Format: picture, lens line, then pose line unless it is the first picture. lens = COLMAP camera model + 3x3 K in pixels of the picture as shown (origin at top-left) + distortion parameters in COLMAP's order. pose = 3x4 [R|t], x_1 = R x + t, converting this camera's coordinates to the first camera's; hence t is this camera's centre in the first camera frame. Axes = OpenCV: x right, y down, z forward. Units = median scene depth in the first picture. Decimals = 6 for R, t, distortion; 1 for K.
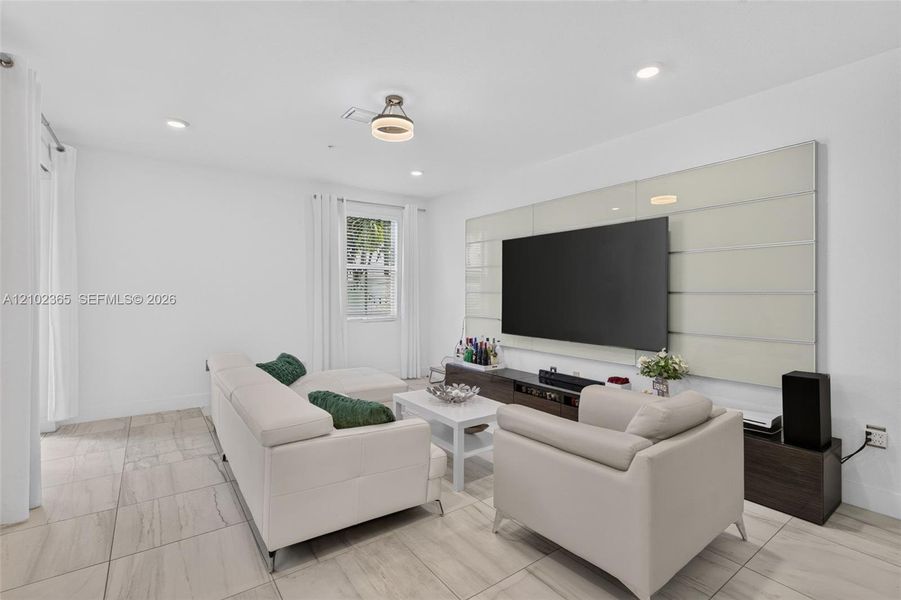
lens RADIAL K [[413.1, 0, 453.3], [0, 413.1, 291.1], [0, 0, 1]] dist [0.001681, 0.000146]
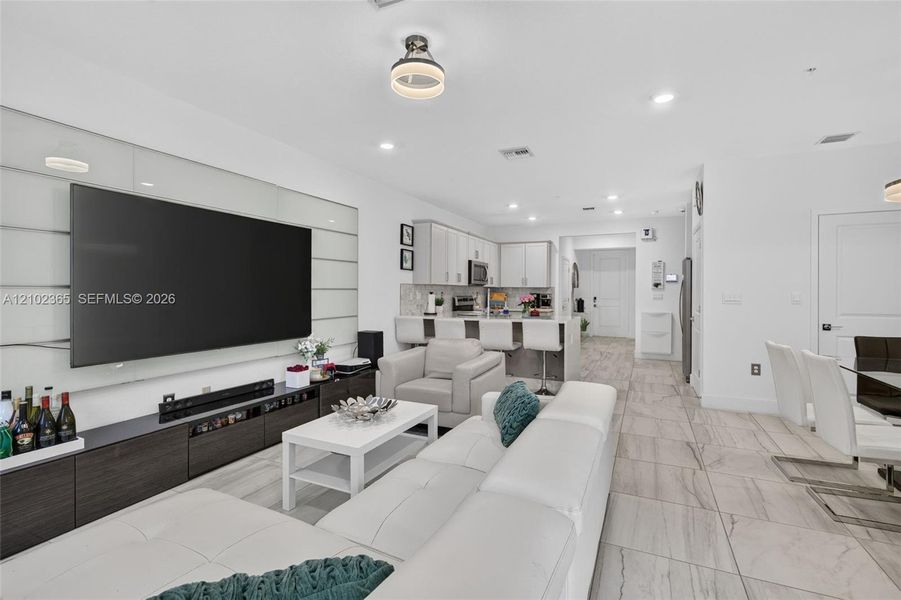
lens RADIAL K [[412.9, 0, 461.1], [0, 412.9, 291.5], [0, 0, 1]] dist [0.005501, 0.000242]
pose [[-0.486275, -0.004193, 0.873796, -0.731533], [-0.008250, 0.999966, 0.000208, 0.007500], [-0.873767, -0.007108, -0.486293, 1.099175]]
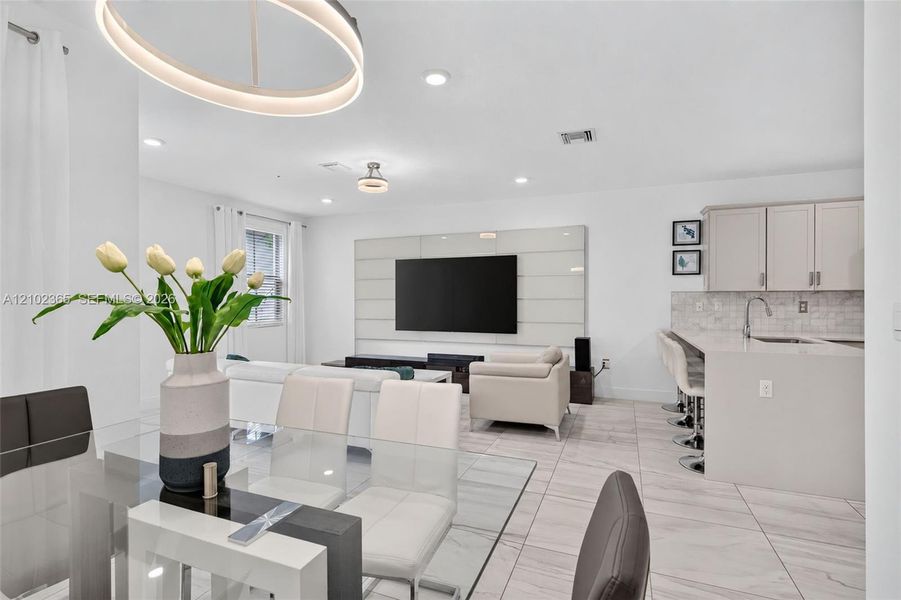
lens RADIAL K [[419.3, 0, 456.6], [0, 419.3, 299.2], [0, 0, 1]] dist [-0.000869, -0.000091]
pose [[0.849275, -0.003346, 0.527940, -0.561799], [0.001660, 0.999992, 0.003668, -0.002395], [-0.527948, -0.002239, 0.849274, -0.321375]]
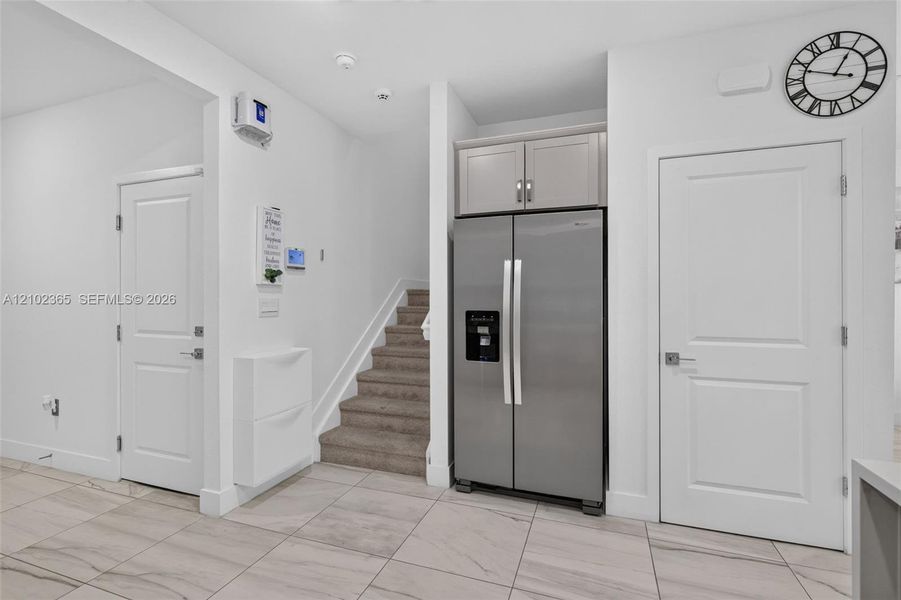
lens RADIAL K [[412.9, 0, 461.1], [0, 412.9, 291.5], [0, 0, 1]] dist [0.005501, 0.000242]
pose [[-0.831674, -0.003021, -0.555257, 0.827456], [-0.000591, 0.999989, -0.004556, -0.000380], [0.555265, -0.003462, -0.831667, -0.045777]]
